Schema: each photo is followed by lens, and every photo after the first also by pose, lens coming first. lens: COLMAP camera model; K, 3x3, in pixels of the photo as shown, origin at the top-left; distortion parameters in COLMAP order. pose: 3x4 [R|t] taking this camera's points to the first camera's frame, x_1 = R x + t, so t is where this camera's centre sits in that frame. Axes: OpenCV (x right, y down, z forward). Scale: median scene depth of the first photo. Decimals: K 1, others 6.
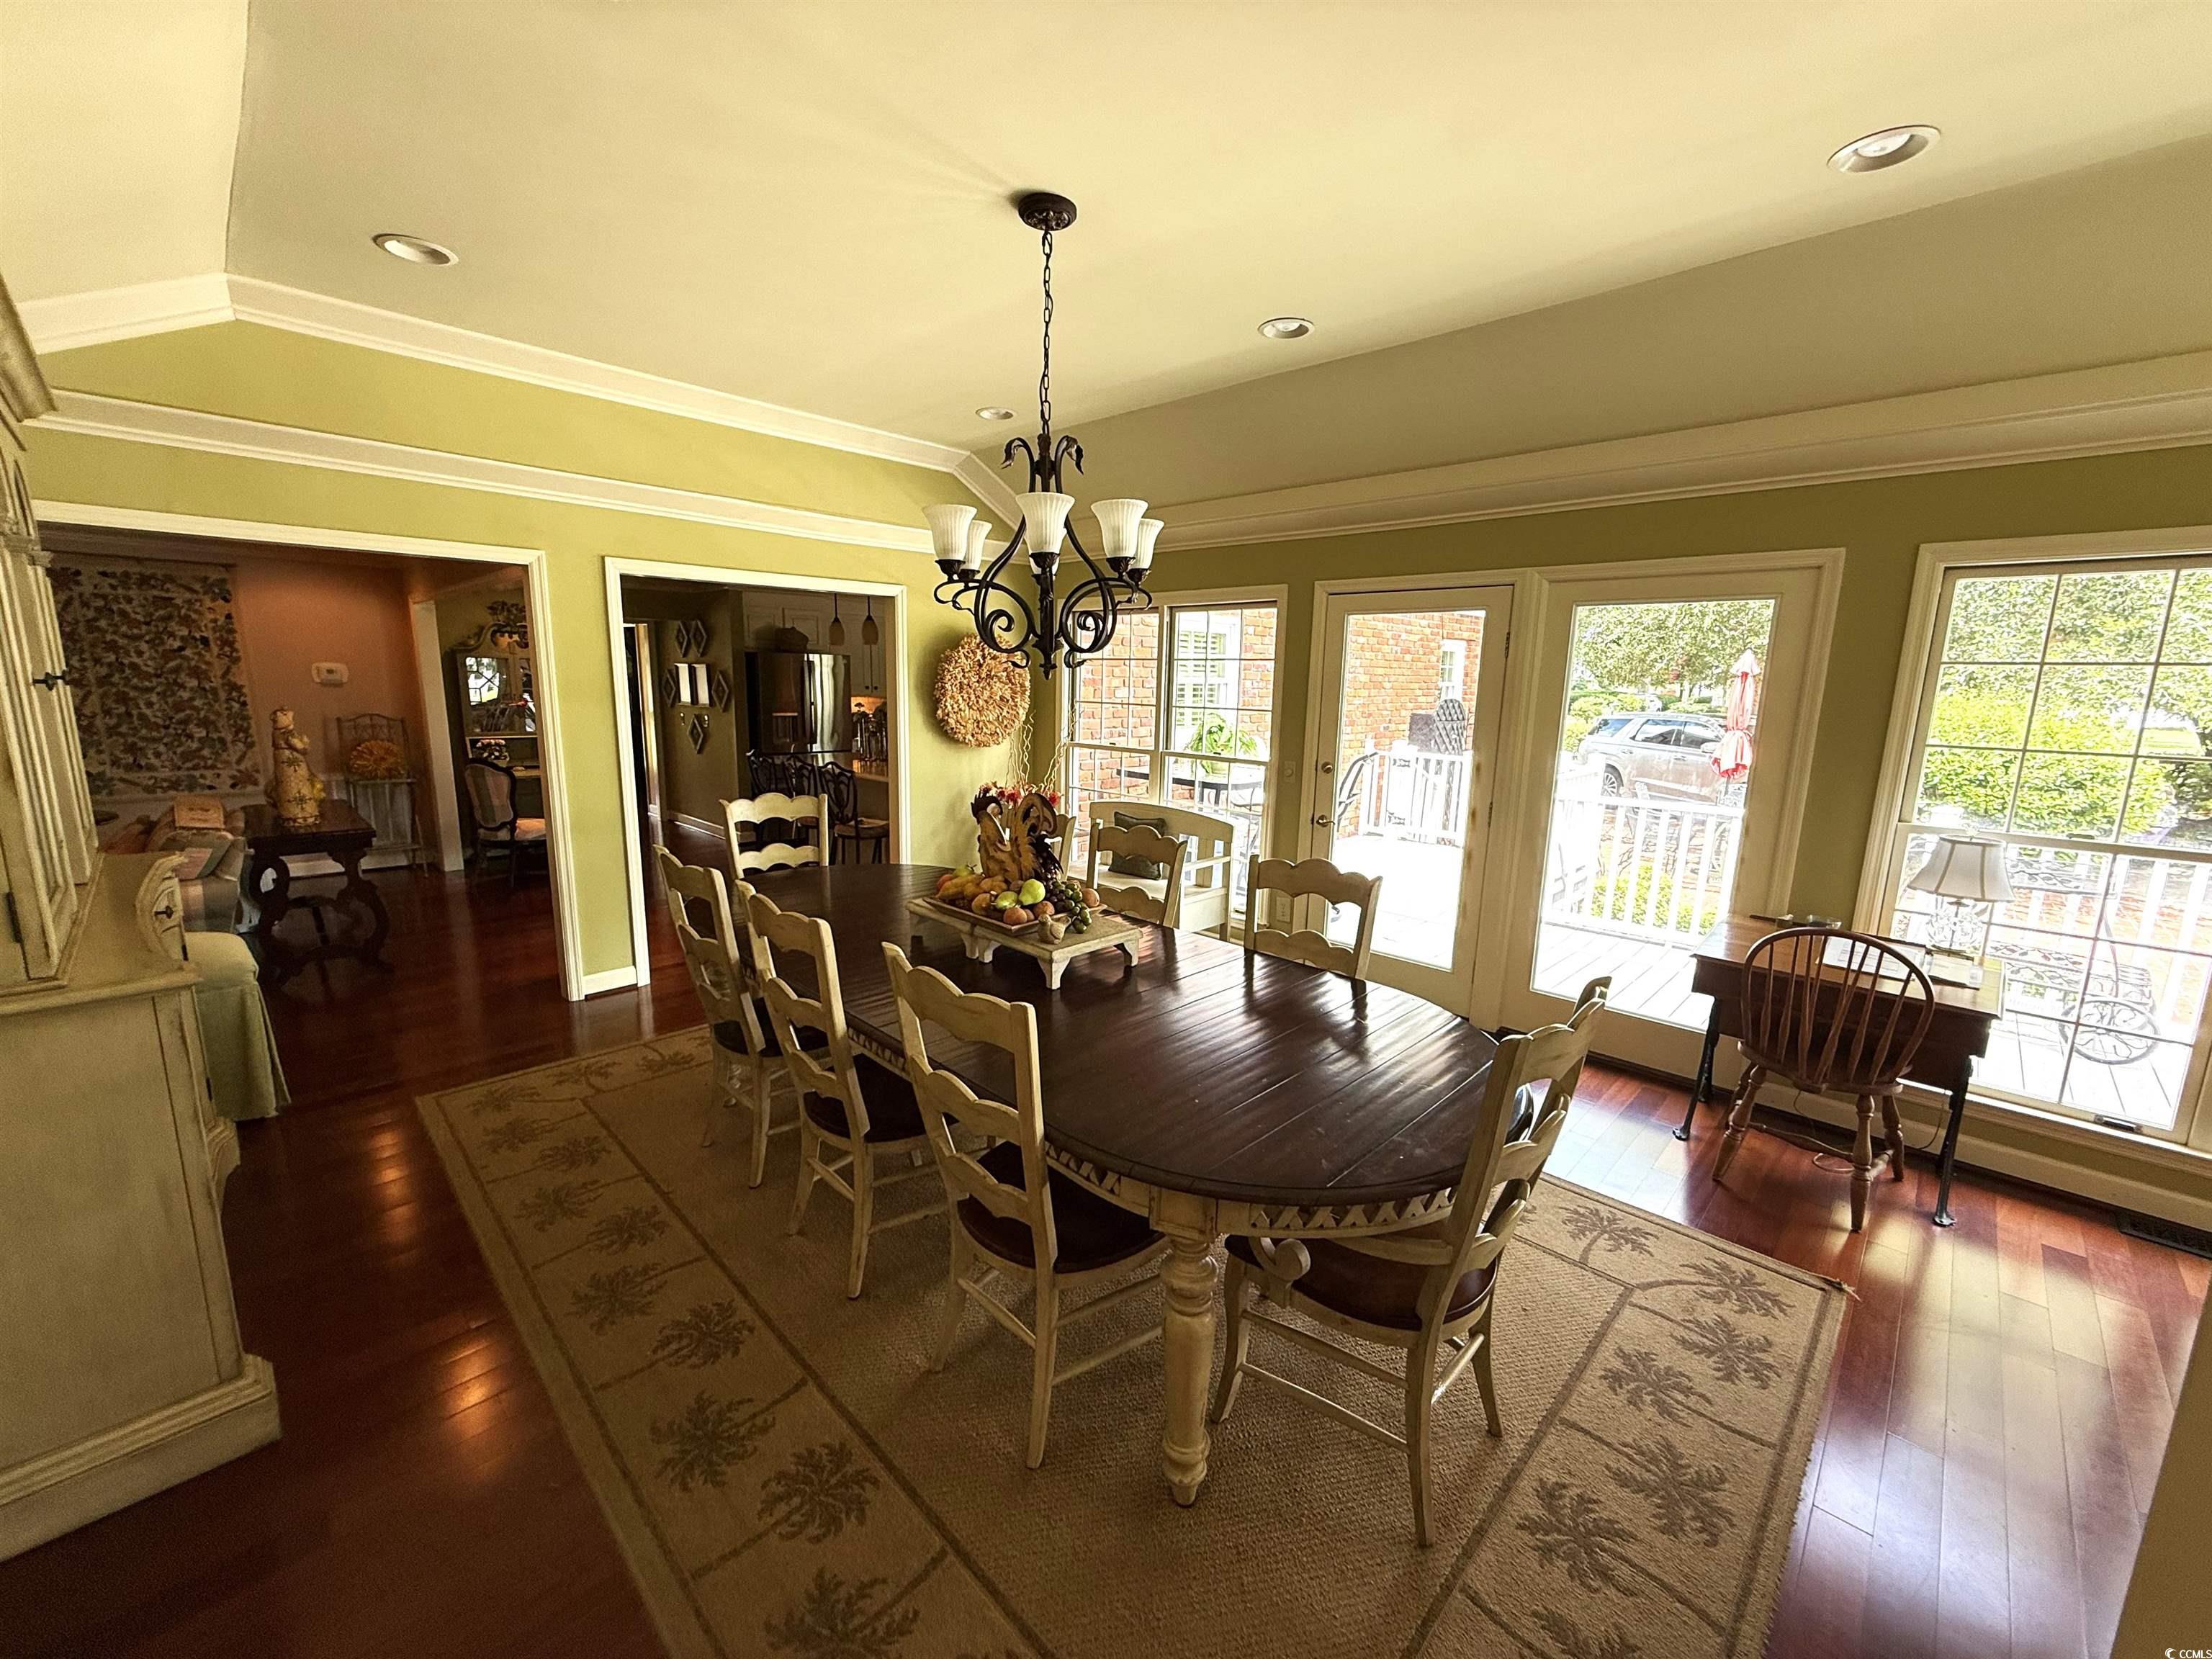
lens RADIAL K [[882.3, 0, 1101.8], [0, 882.3, 841.5], [0, 0, 1]] dist [0.000281, 0.000577]
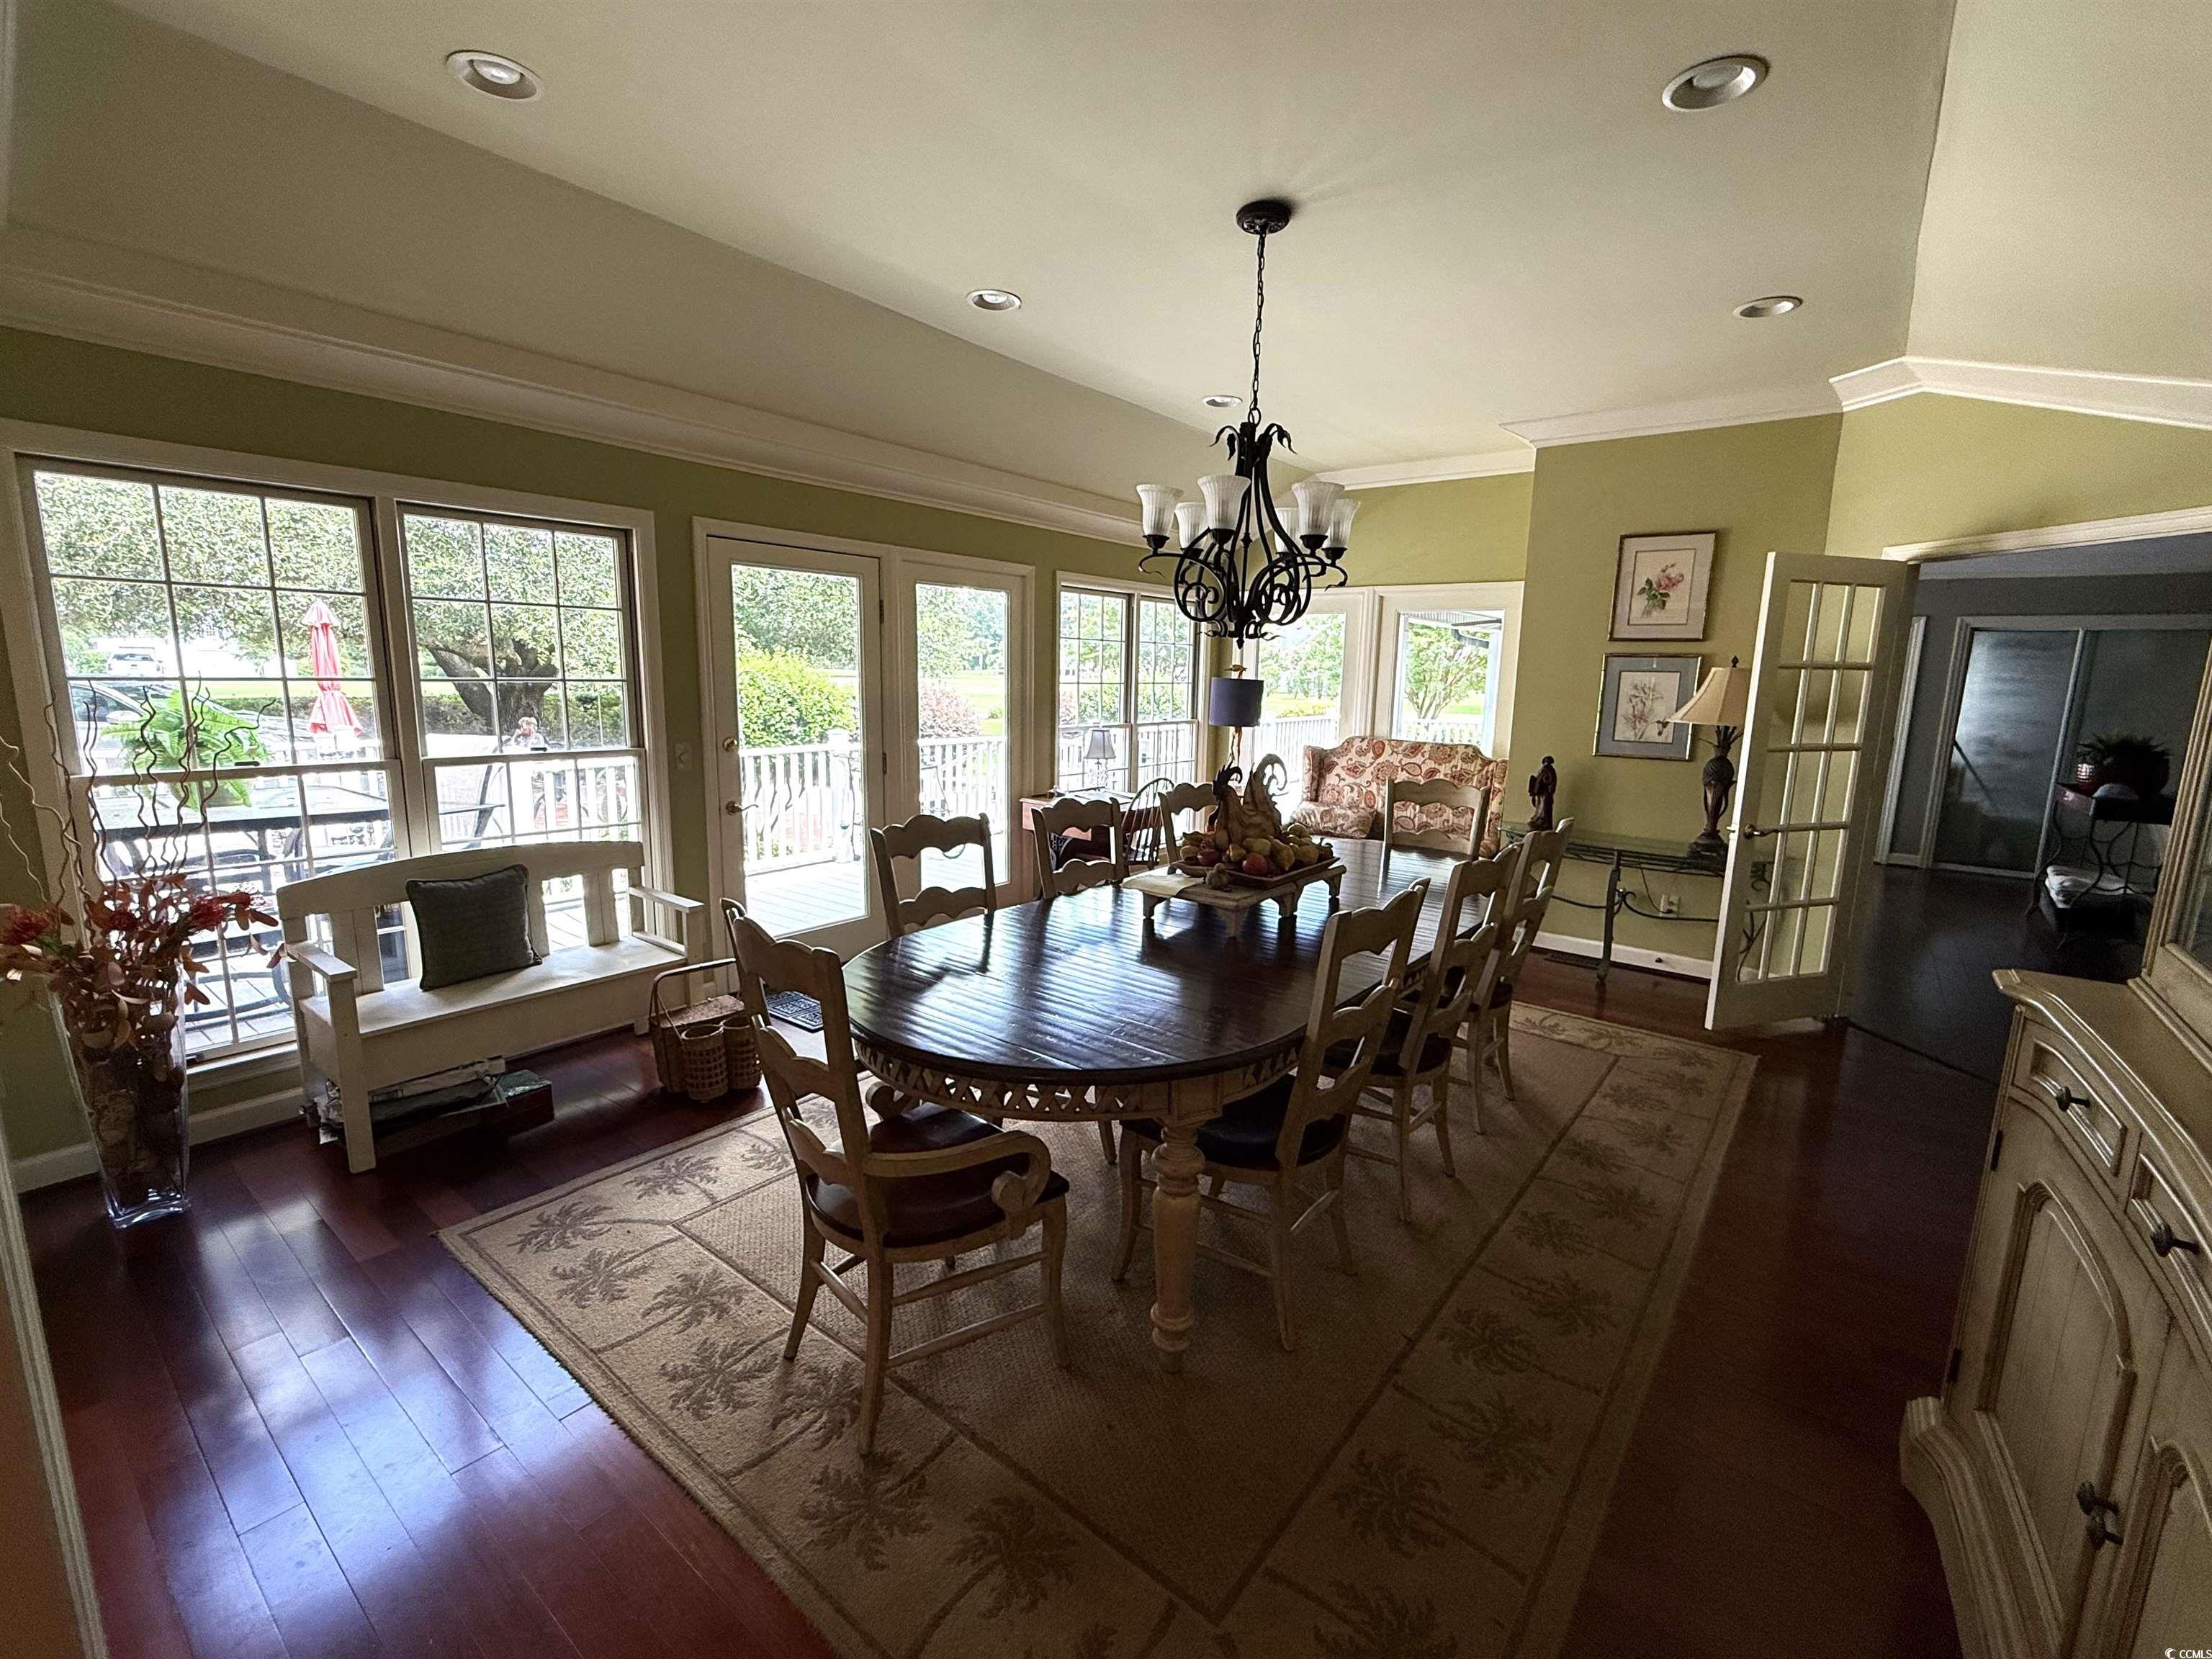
lens RADIAL K [[959.8, 0, 1078.1], [0, 959.8, 840.9], [0, 0, 1]] dist [0.001970, -0.000999]
pose [[-0.110722, -0.199658, 0.973590, -0.549482], [0.163290, 0.962646, 0.215984, -0.105180], [-0.980345, 0.182891, -0.073984, 0.585087]]
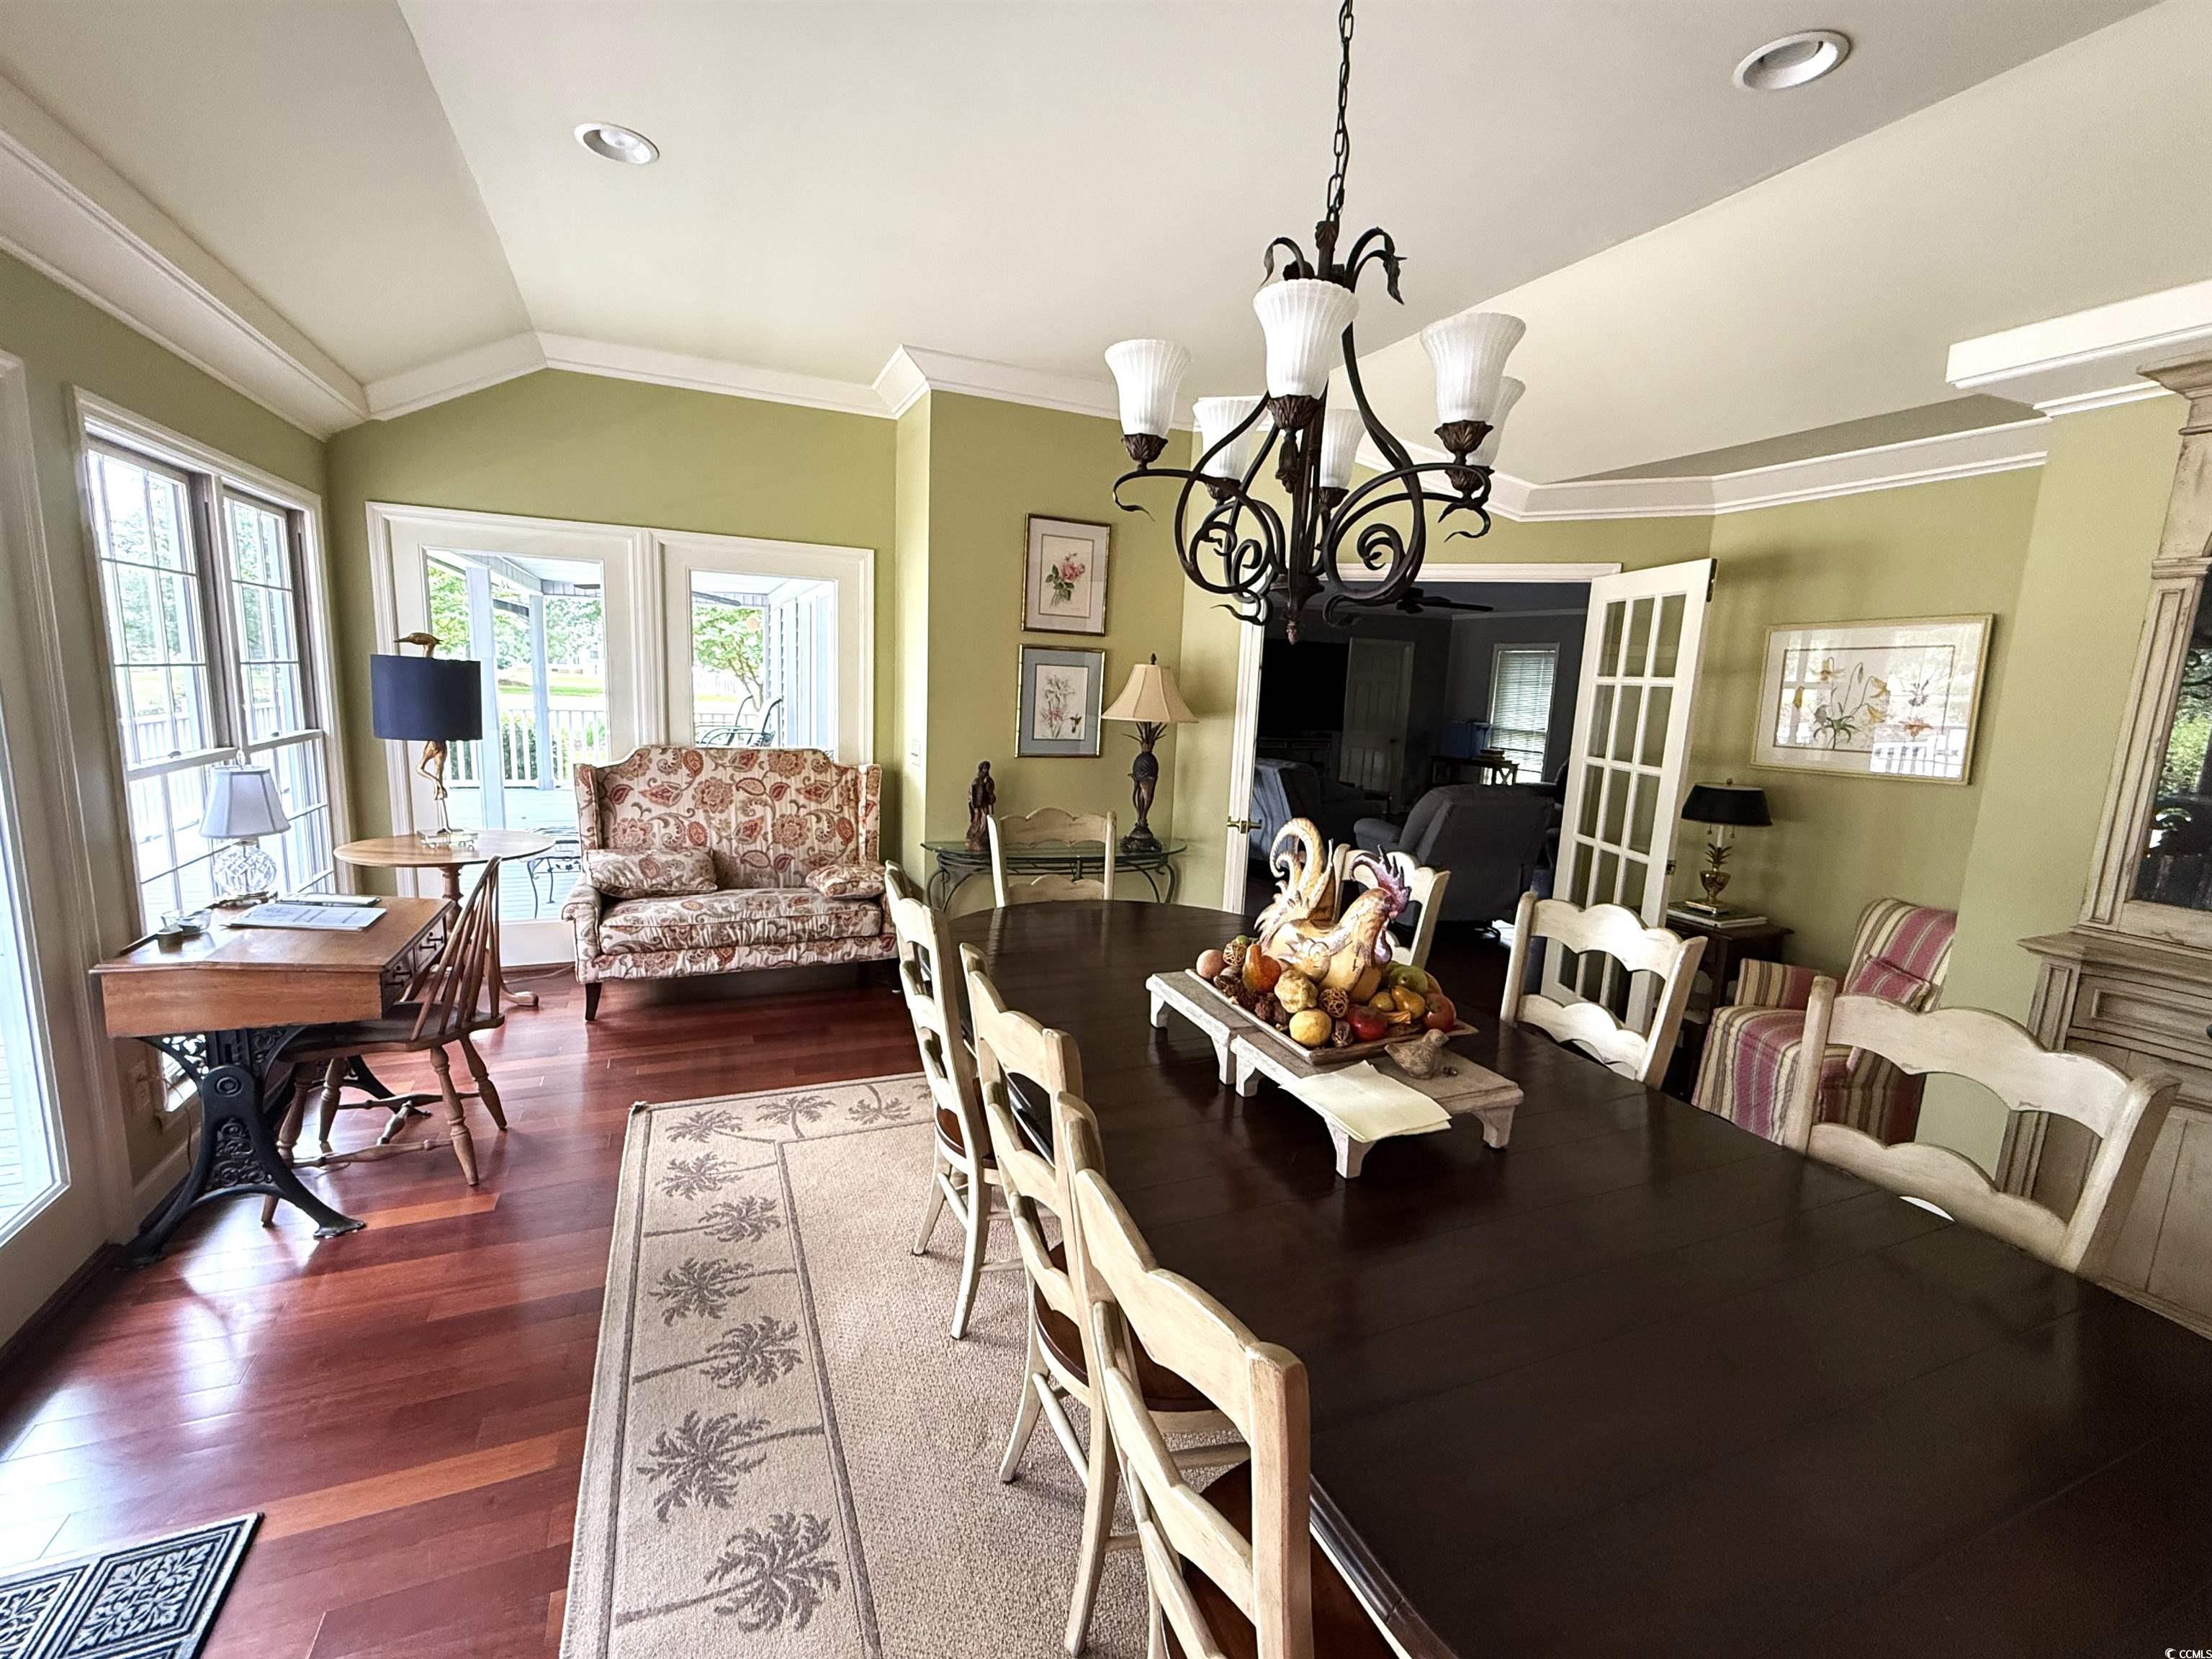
lens RADIAL K [[959.8, 0, 1113.4], [0, 959.8, 829.5], [0, 0, 1]] dist [0.001970, -0.000999]
pose [[-0.930427, -0.118492, 0.346792, -0.079407], [0.003917, 0.943017, 0.332720, -0.120480], [-0.366455, 0.310931, -0.876945, 0.728578]]
